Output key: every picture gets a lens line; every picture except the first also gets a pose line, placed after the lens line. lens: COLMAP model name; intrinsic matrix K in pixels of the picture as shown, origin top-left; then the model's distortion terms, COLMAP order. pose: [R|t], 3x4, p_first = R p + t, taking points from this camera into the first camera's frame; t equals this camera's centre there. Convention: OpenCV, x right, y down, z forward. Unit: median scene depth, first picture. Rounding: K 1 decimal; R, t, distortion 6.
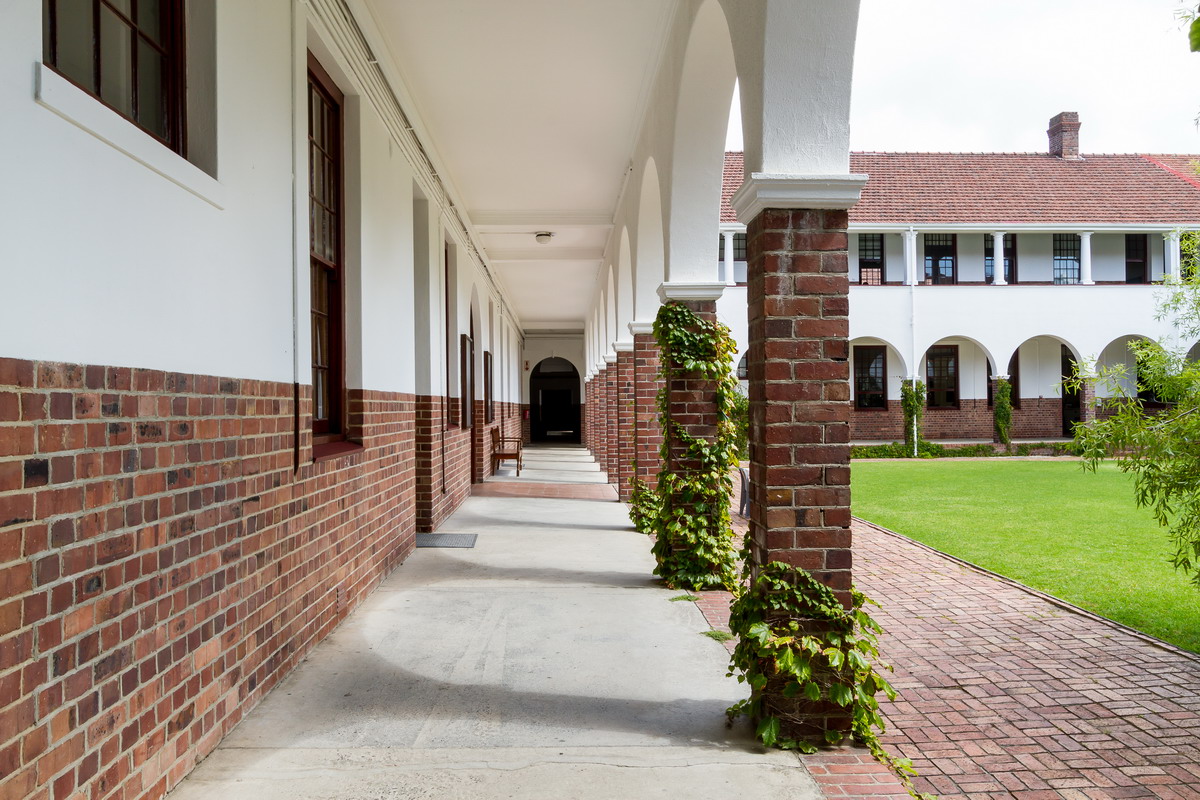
lens RADIAL K [[920.4, 0, 601.5], [0, 920.4, 394.0], [0, 0, 1]] dist [0.007081, -0.001510]
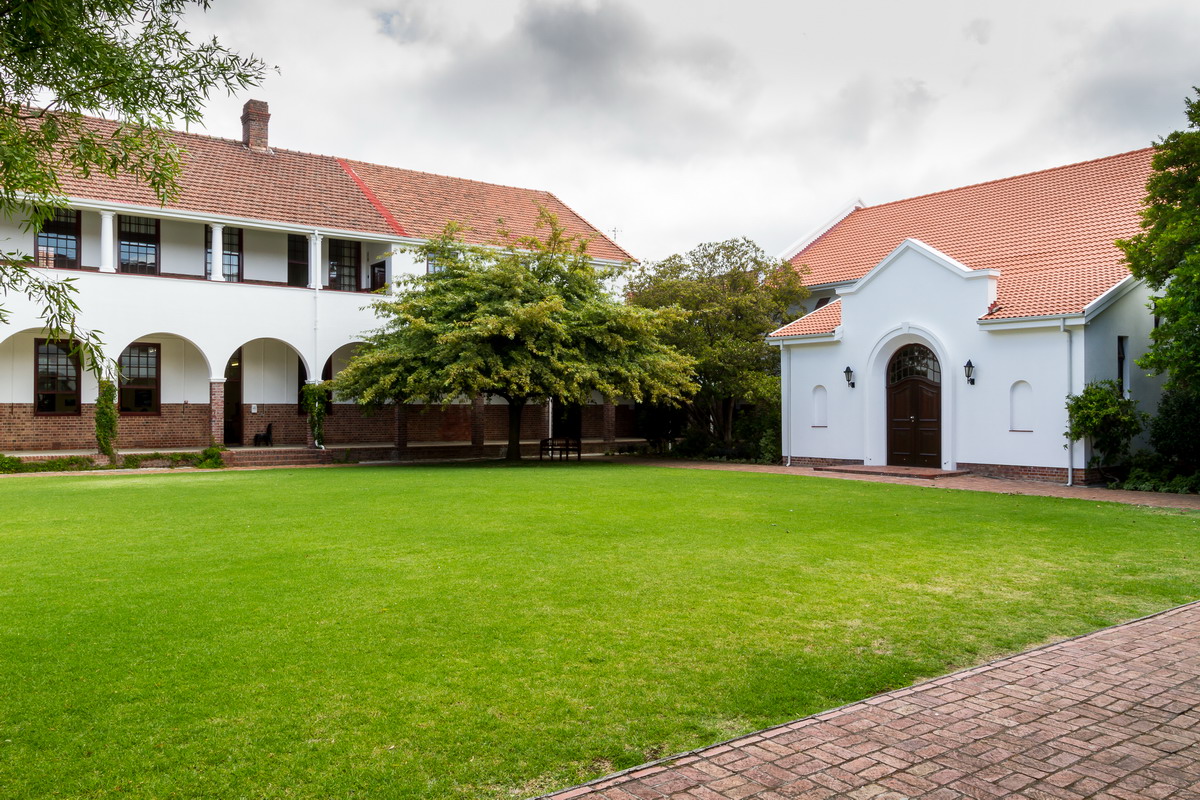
lens RADIAL K [[920.4, 0, 595.7], [0, 920.4, 407.0], [0, 0, 1]] dist [0.007081, -0.001510]
pose [[0.842770, 0.011279, 0.538156, 0.261437], [-0.015932, 0.999865, 0.003995, -0.001482], [-0.538038, -0.011941, 0.842836, 0.014746]]
